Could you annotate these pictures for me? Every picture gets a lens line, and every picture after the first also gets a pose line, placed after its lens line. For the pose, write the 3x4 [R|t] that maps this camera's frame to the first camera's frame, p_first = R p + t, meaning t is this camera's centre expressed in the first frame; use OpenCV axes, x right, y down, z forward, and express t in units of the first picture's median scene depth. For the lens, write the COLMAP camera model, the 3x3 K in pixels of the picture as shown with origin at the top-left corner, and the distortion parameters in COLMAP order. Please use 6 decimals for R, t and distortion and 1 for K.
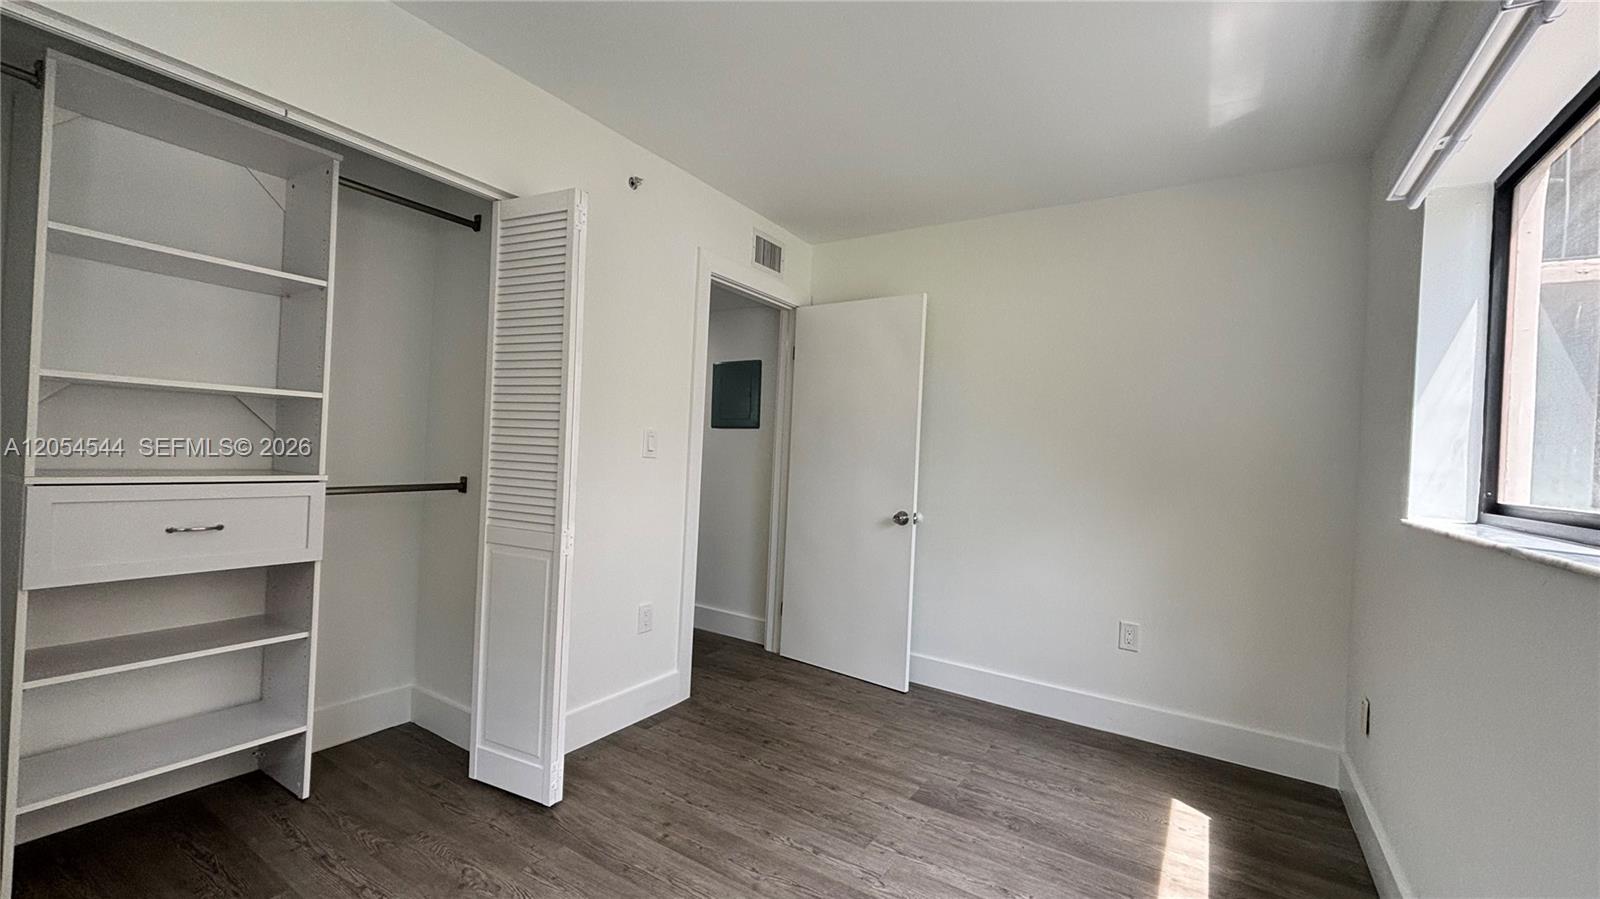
lens RADIAL K [[652.8, 0, 802.9], [0, 652.8, 449.6], [0, 0, 1]] dist [0.002364, -0.000072]
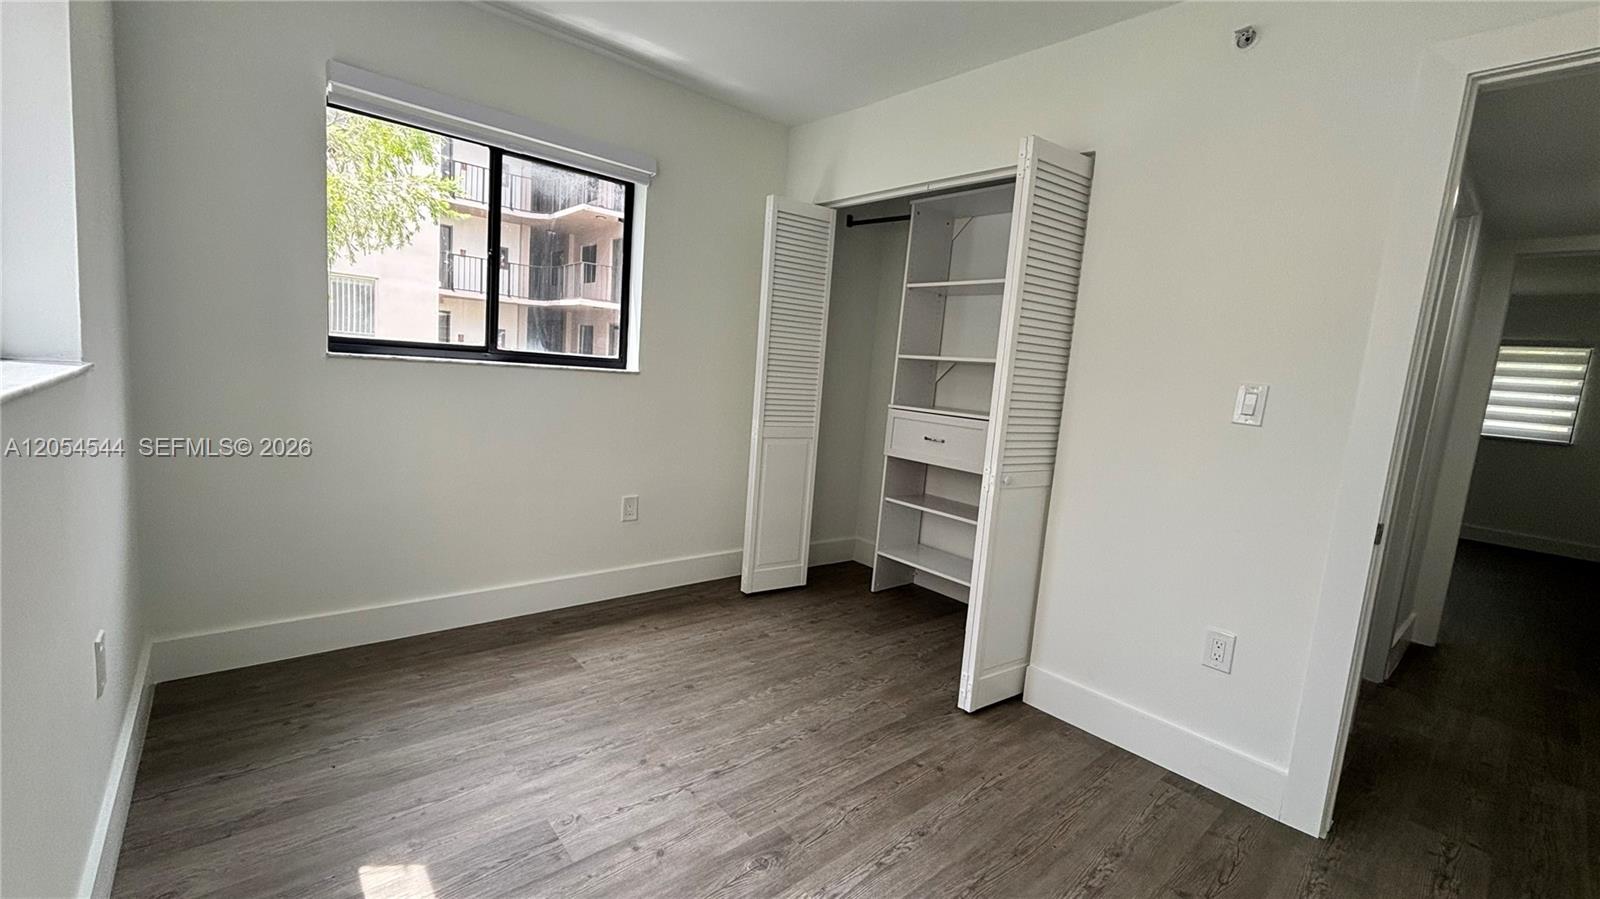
lens RADIAL K [[652.8, 0, 802.9], [0, 652.8, 449.6], [0, 0, 1]] dist [0.002364, -0.000072]
pose [[-0.280015, 0.051242, -0.958627, 0.802425], [-0.089495, 0.992832, 0.079212, 0.037399], [0.955815, 0.107973, -0.273422, 1.062749]]
